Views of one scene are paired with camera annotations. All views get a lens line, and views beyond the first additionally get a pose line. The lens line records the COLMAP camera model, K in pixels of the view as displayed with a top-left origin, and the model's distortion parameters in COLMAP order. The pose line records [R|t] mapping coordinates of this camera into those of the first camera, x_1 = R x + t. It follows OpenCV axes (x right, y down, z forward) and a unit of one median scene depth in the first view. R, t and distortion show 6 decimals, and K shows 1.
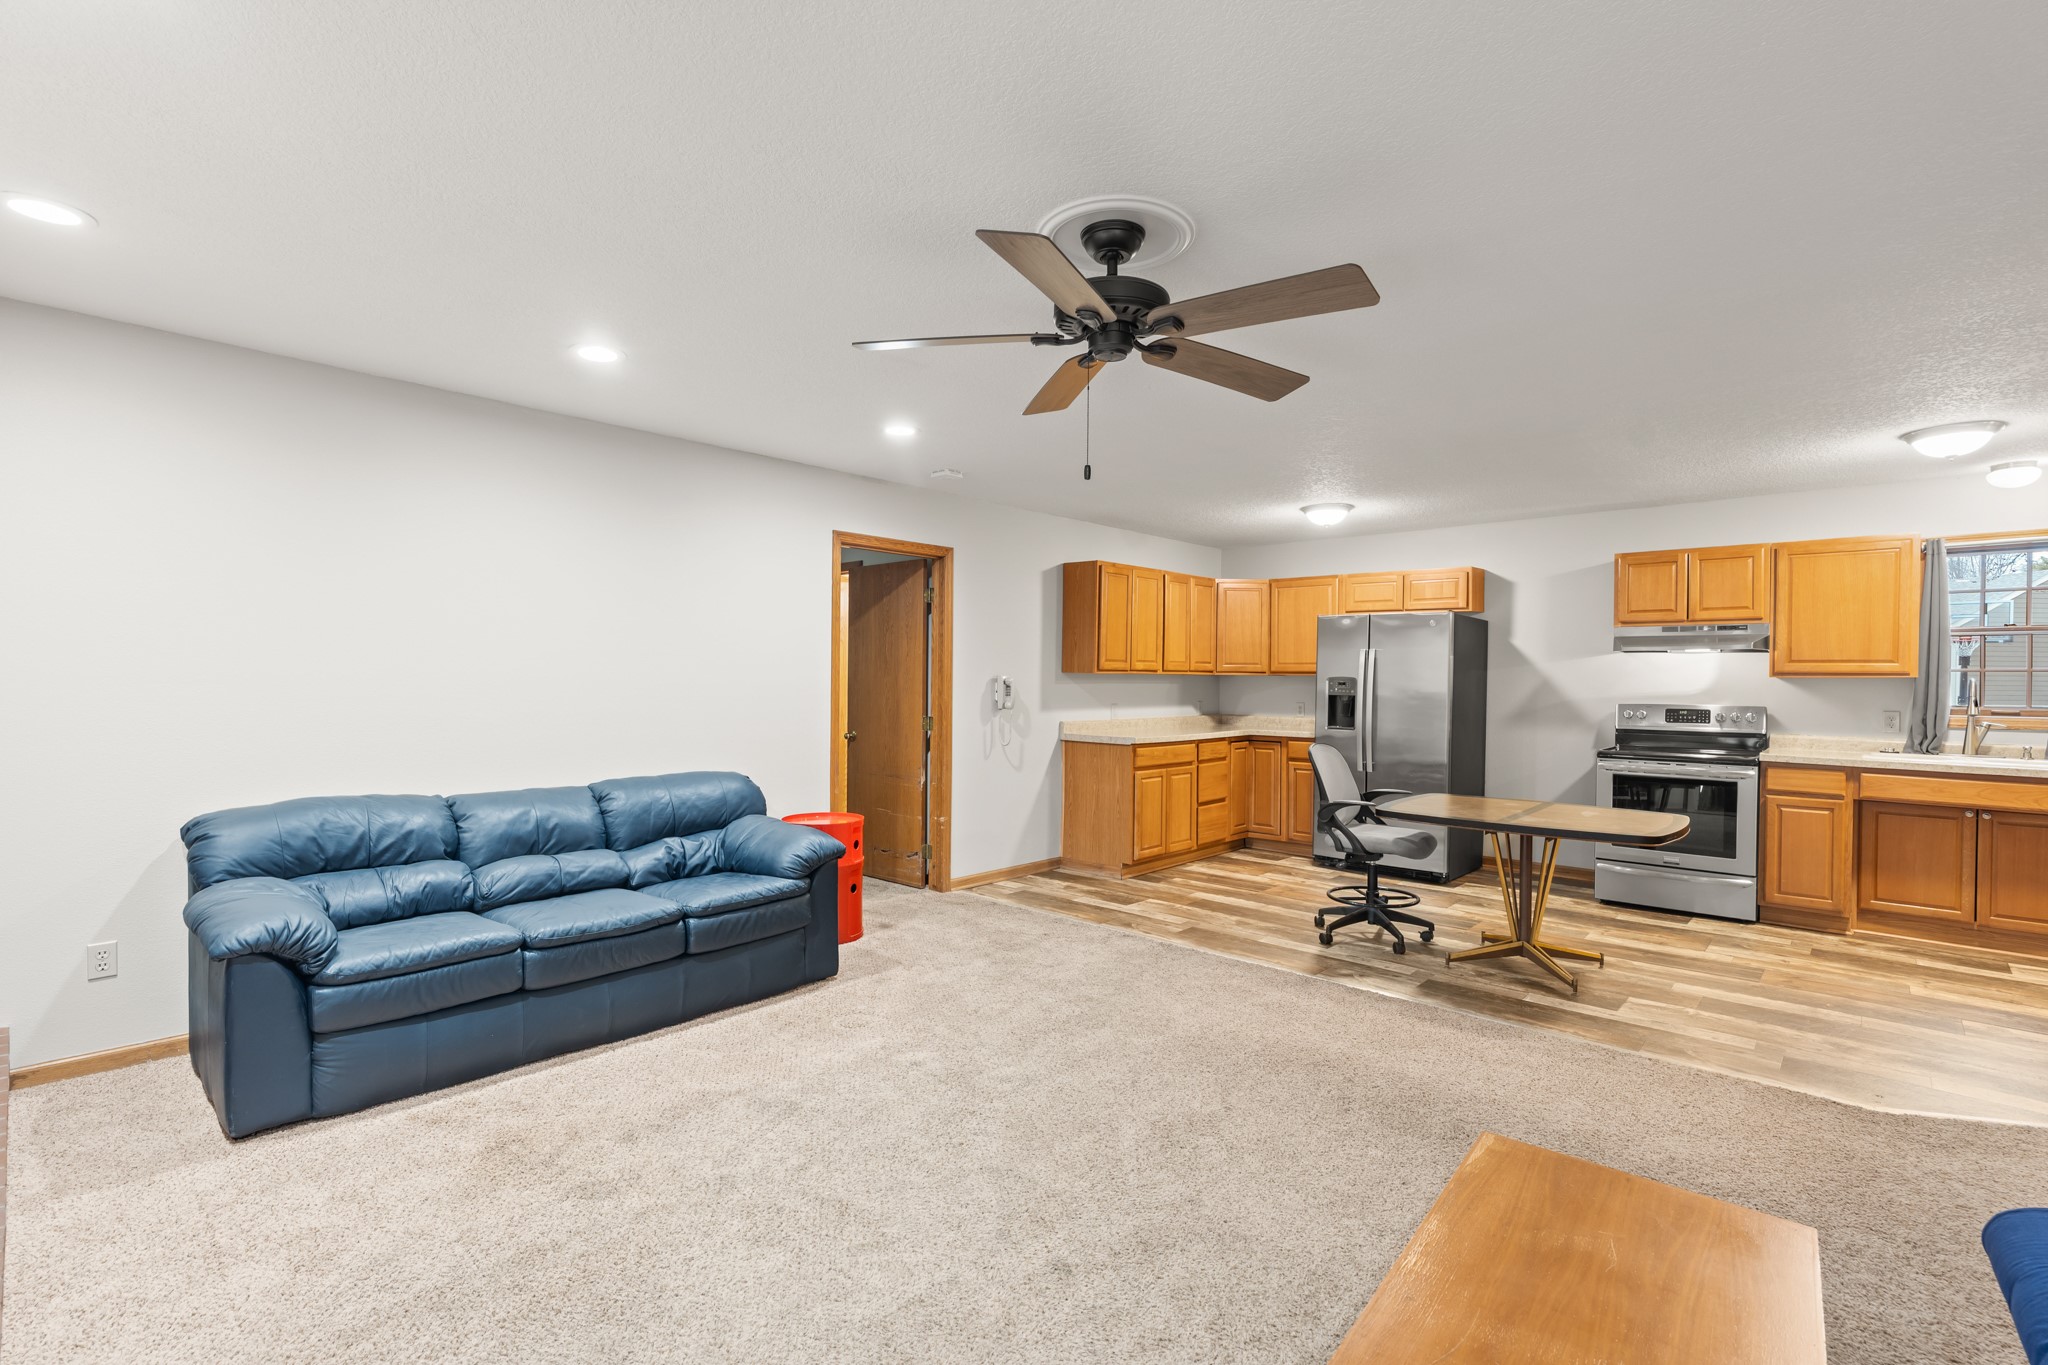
lens RADIAL K [[932.4, 0, 1014.5], [0, 932.4, 693.4], [0, 0, 1]] dist [-0.002676, 0.000008]
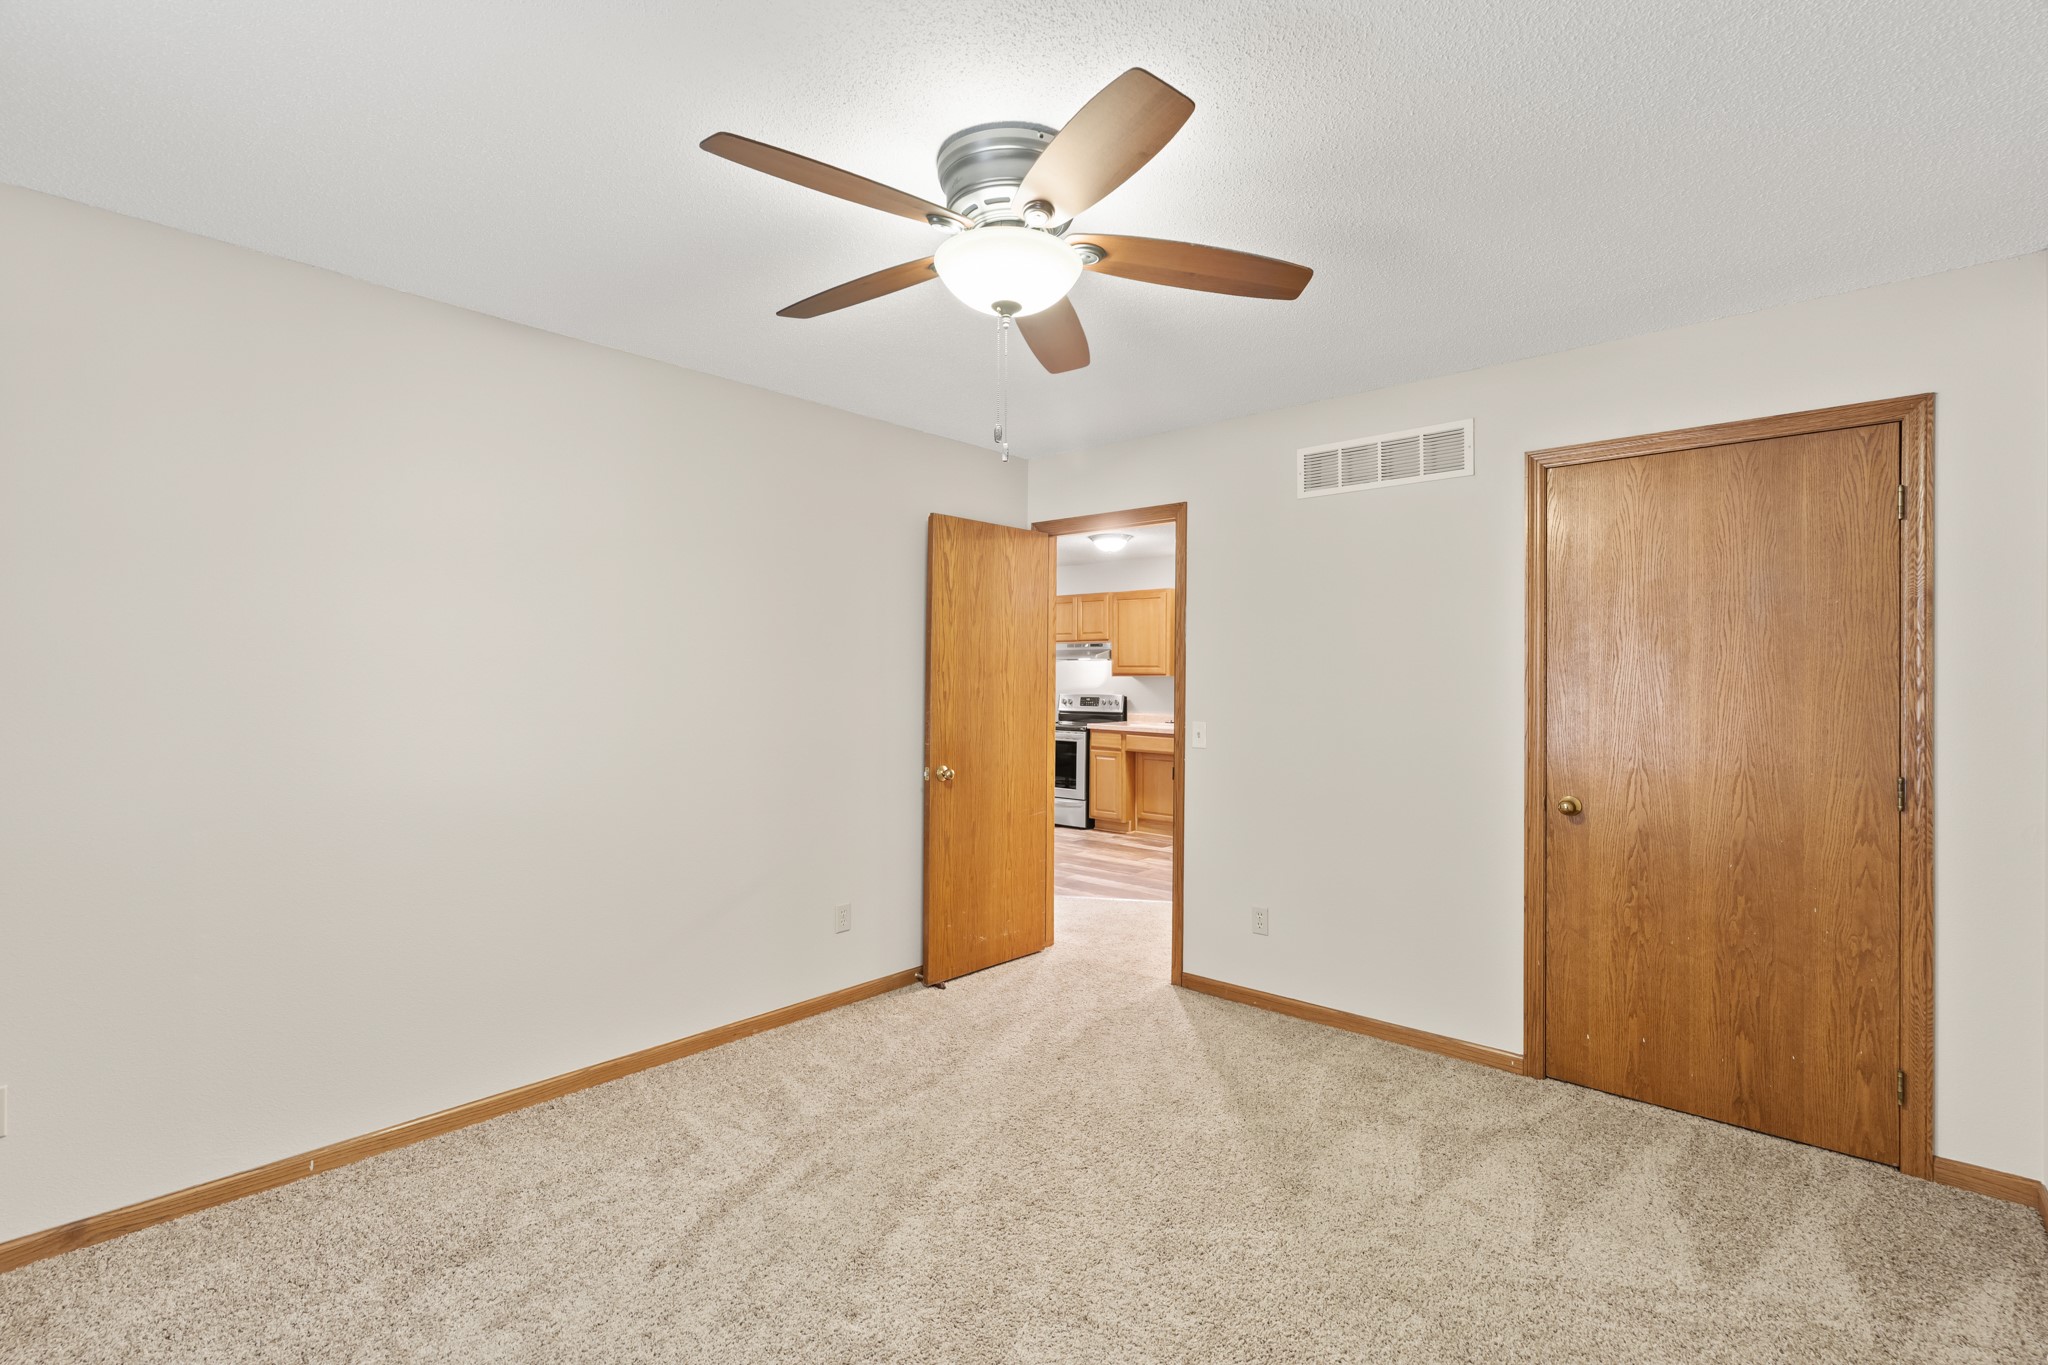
lens RADIAL K [[934.1, 0, 1016.3], [0, 934.1, 672.2], [0, 0, 1]] dist [-0.000483, 0.000155]
pose [[0.999983, -0.002074, 0.005405, 0.664279], [0.002218, 0.999637, -0.026835, 0.018784], [-0.005347, 0.026846, 0.999625, -0.613296]]
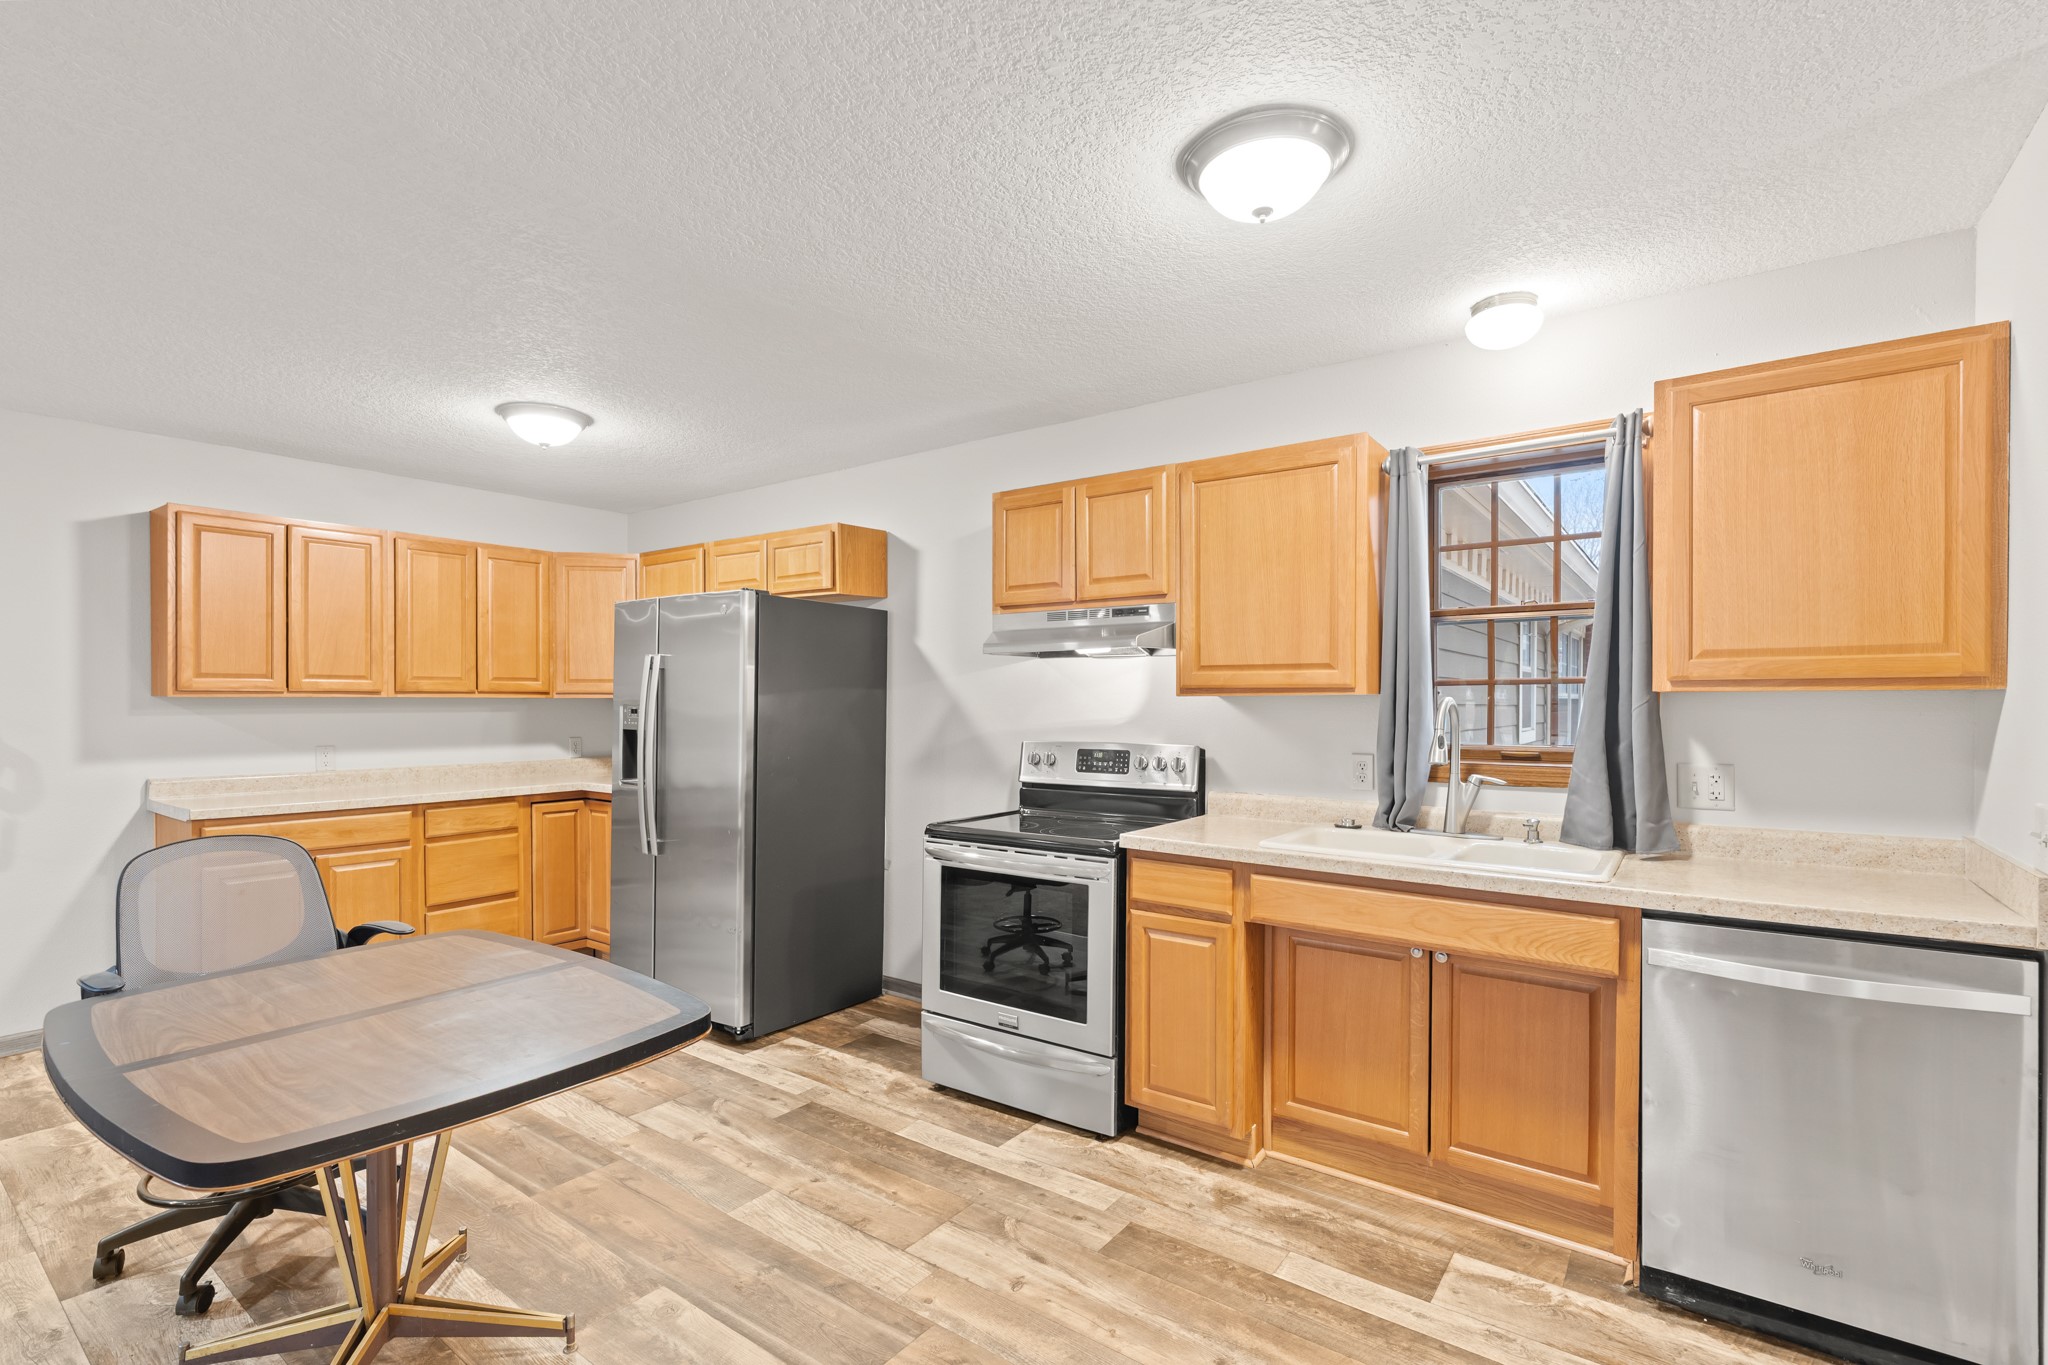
lens RADIAL K [[924.0, 0, 1027.3], [0, 924.0, 719.2], [0, 0, 1]] dist [-0.015641, -0.000430]
pose [[0.993471, -0.008126, 0.113794, 0.679725], [0.008002, 0.999967, 0.001548, -0.004748], [-0.113803, -0.000627, 0.993503, 0.459342]]
